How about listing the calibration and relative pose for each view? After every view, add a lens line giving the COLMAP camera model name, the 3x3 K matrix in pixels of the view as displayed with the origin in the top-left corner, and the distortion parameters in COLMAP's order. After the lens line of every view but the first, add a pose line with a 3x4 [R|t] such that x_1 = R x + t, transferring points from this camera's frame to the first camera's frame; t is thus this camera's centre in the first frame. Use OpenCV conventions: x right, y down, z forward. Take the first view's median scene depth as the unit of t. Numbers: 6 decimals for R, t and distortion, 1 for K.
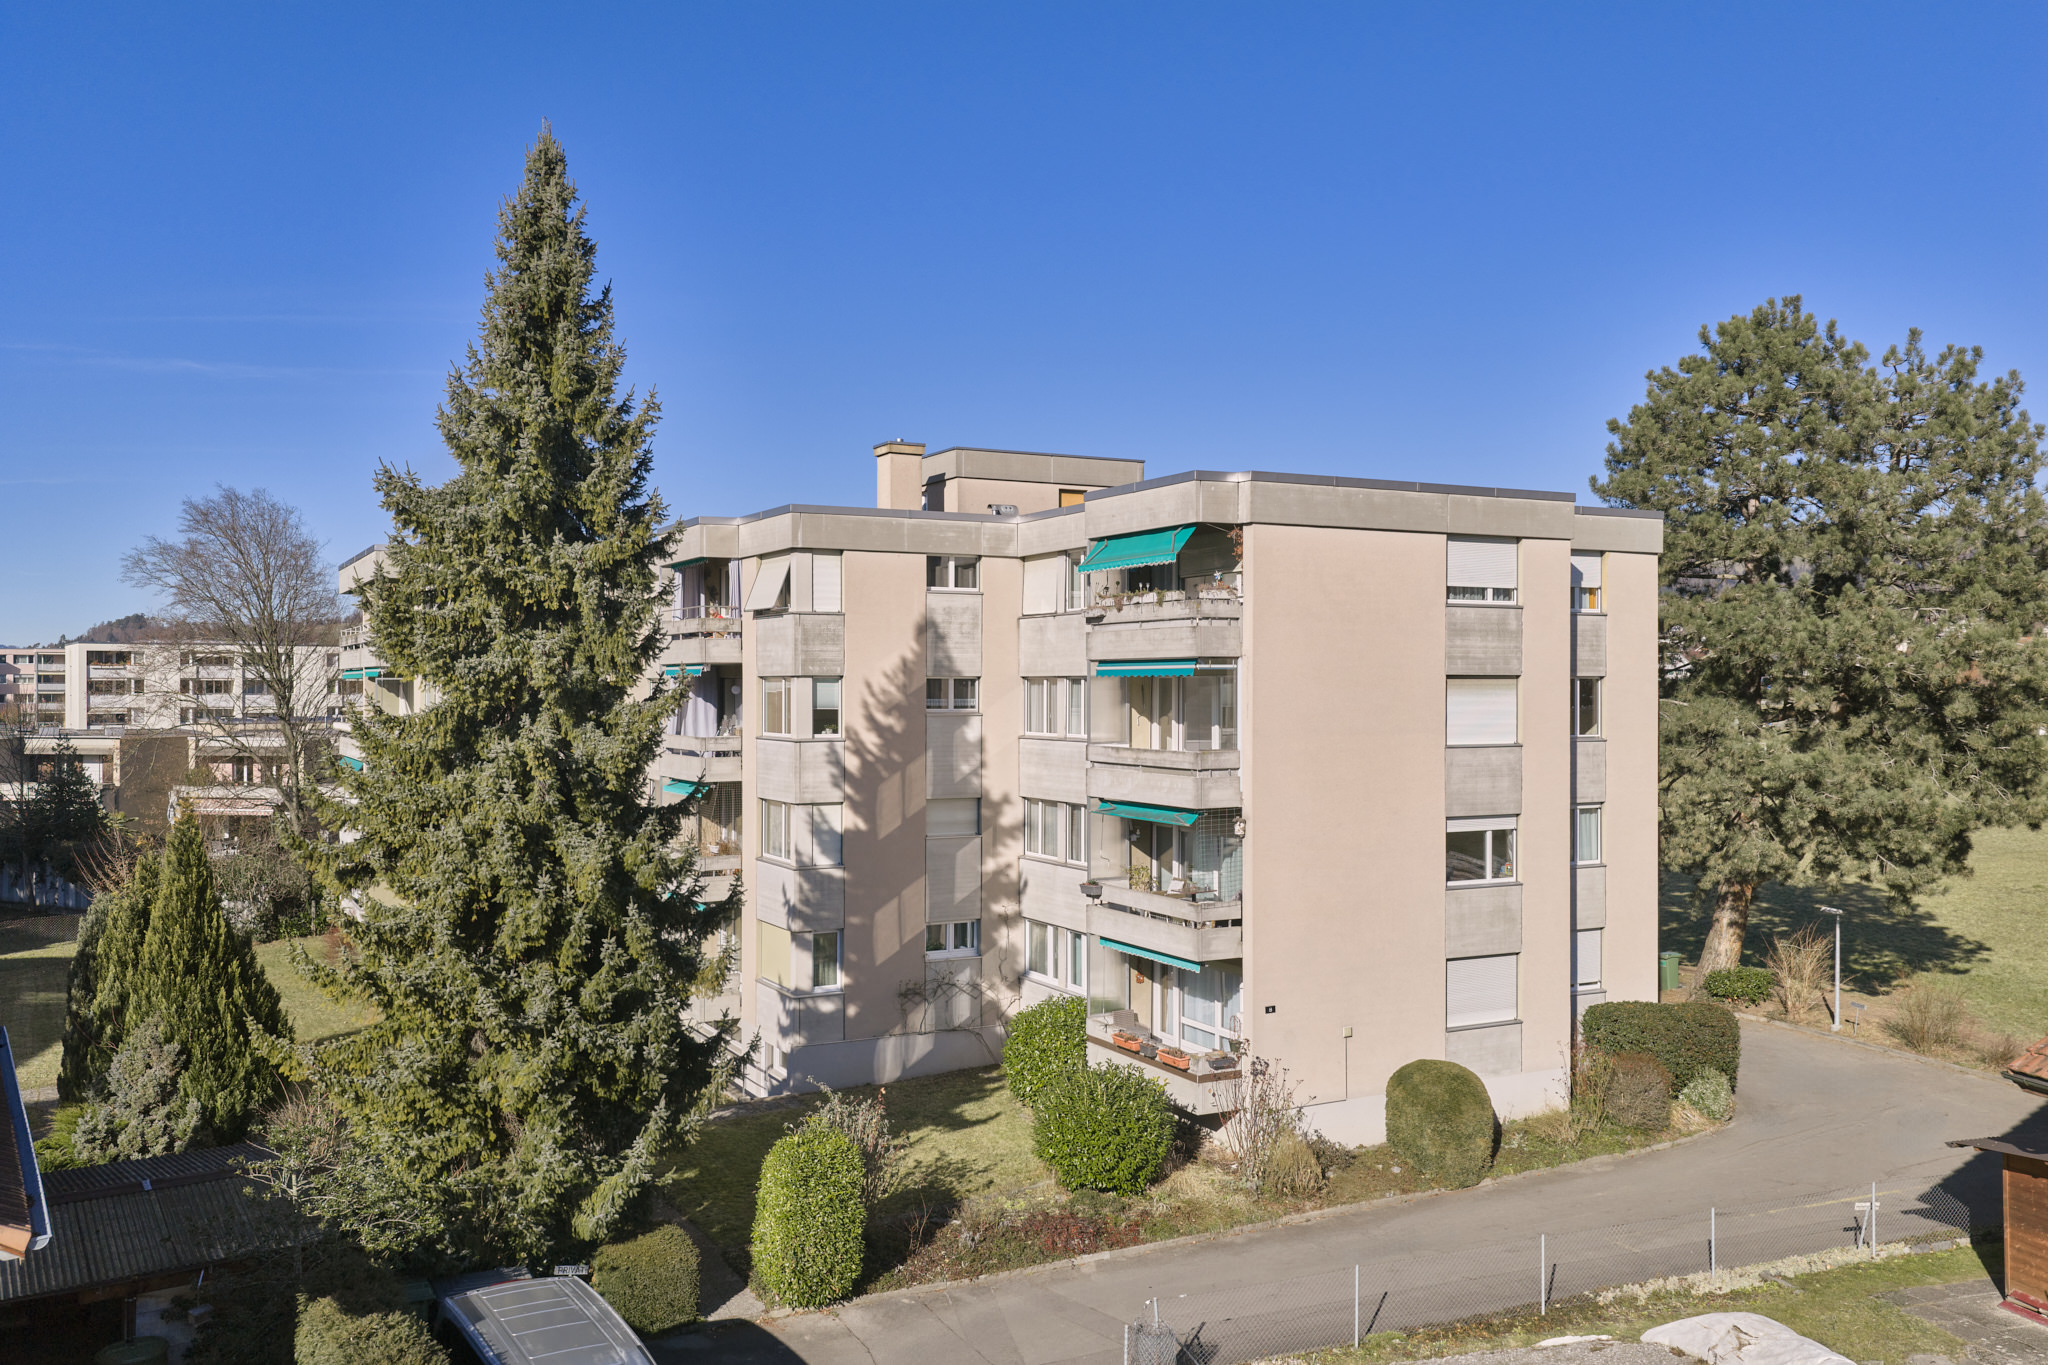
lens RADIAL K [[1690.3, 0, 1024.0], [0, 1690.3, 682.5], [0, 0, 1]] dist [0.017074, -0.013801]
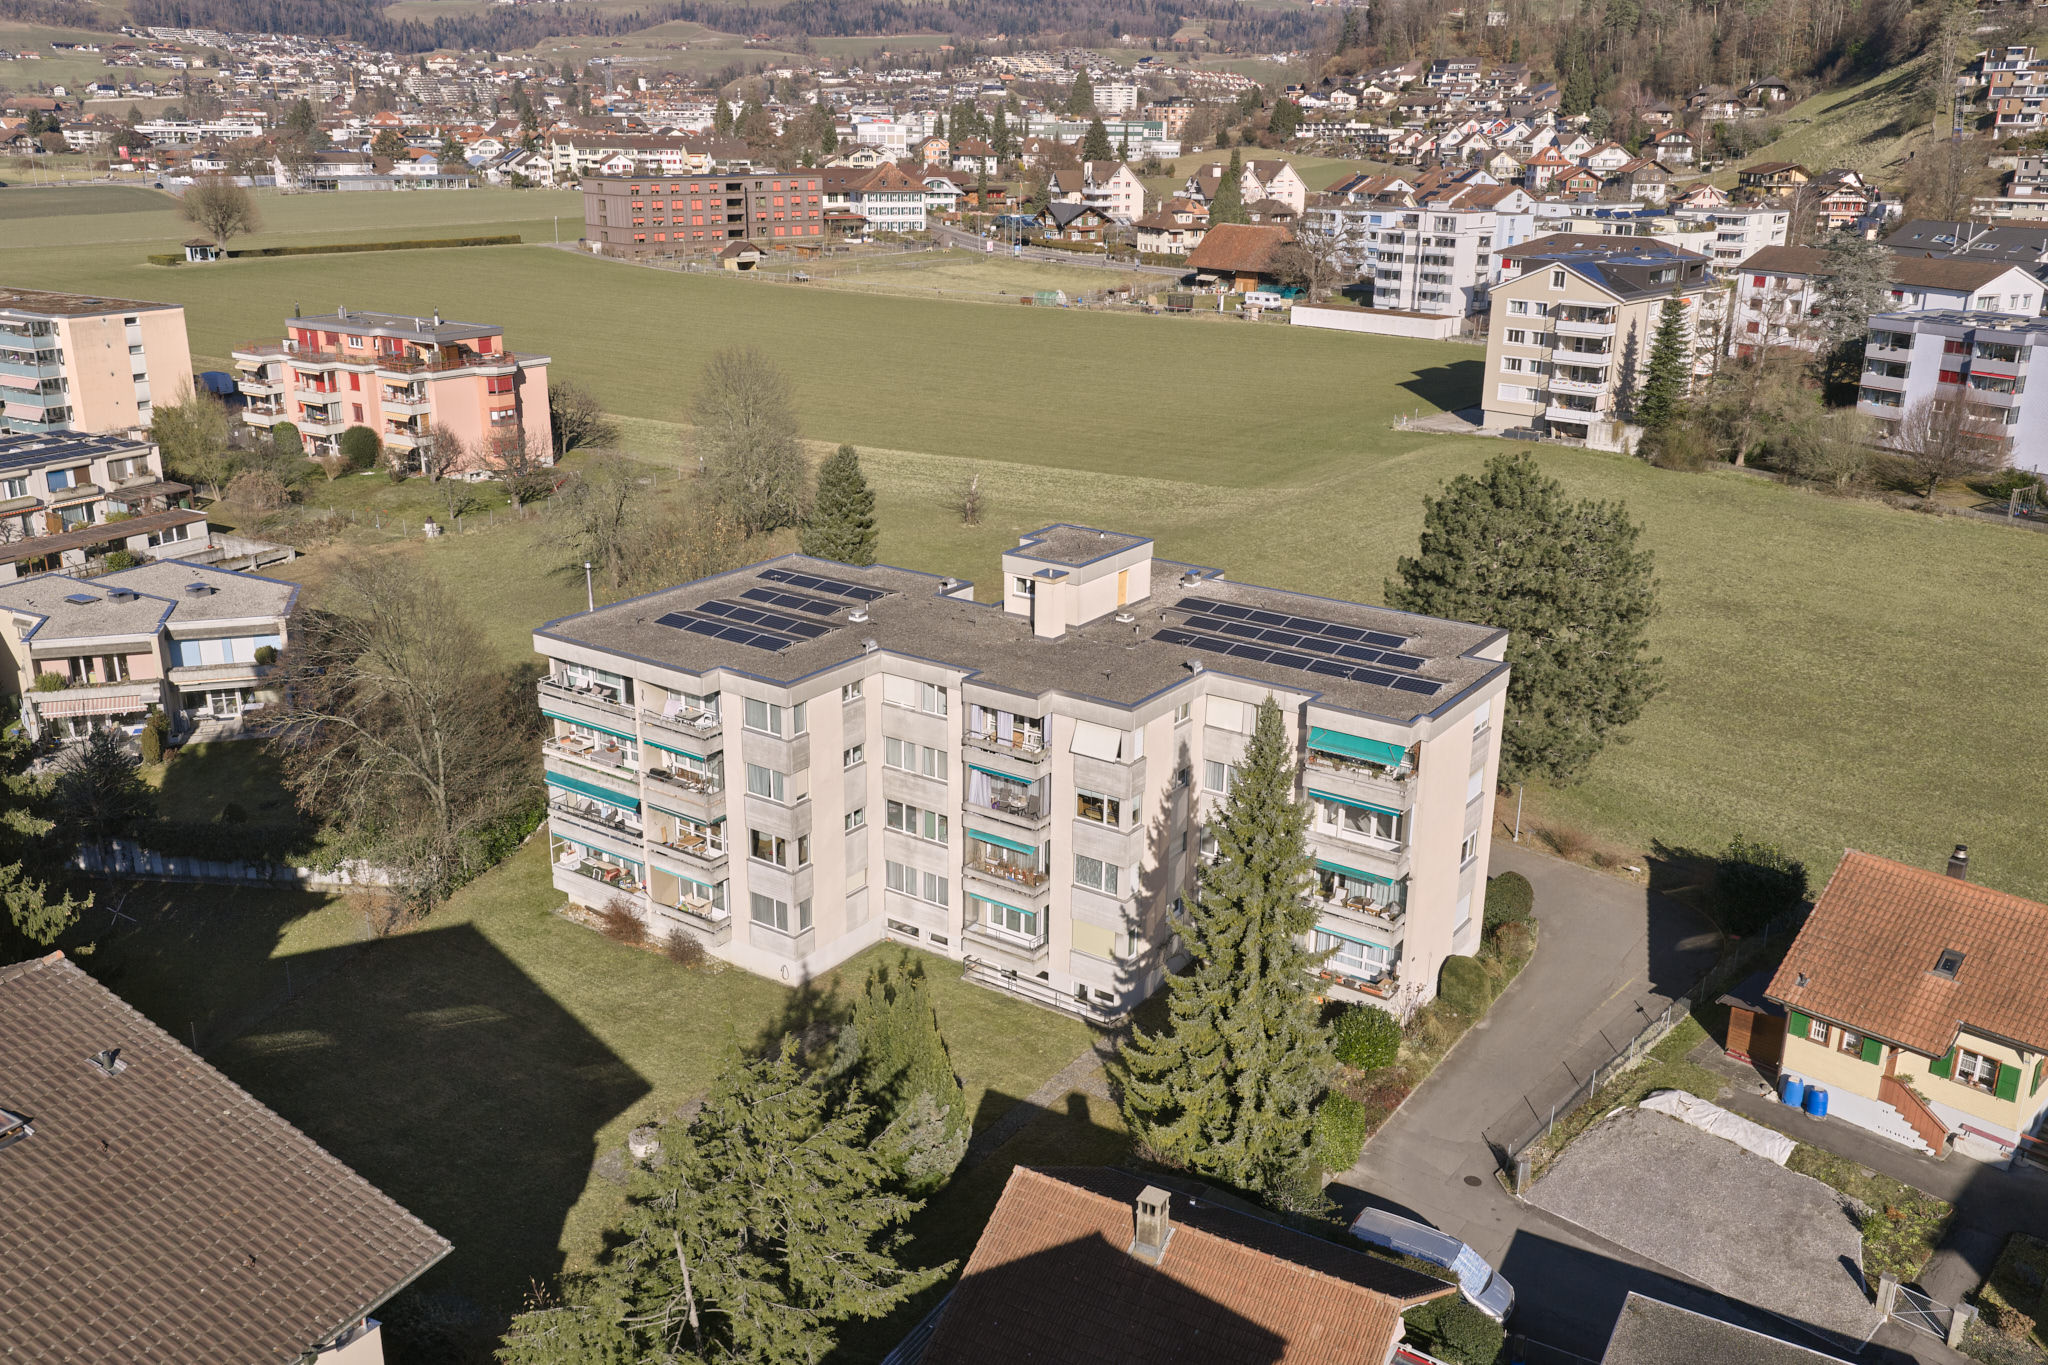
lens RADIAL K [[1716.6, 0, 1024.0], [0, 1716.6, 682.5], [0, 0, 1]] dist [0.003433, 0.011410]
pose [[0.883437, -0.137380, 0.447958, -1.015716], [-0.018749, 0.944920, 0.326764, -0.695801], [-0.468175, -0.297074, 0.832201, -0.387006]]
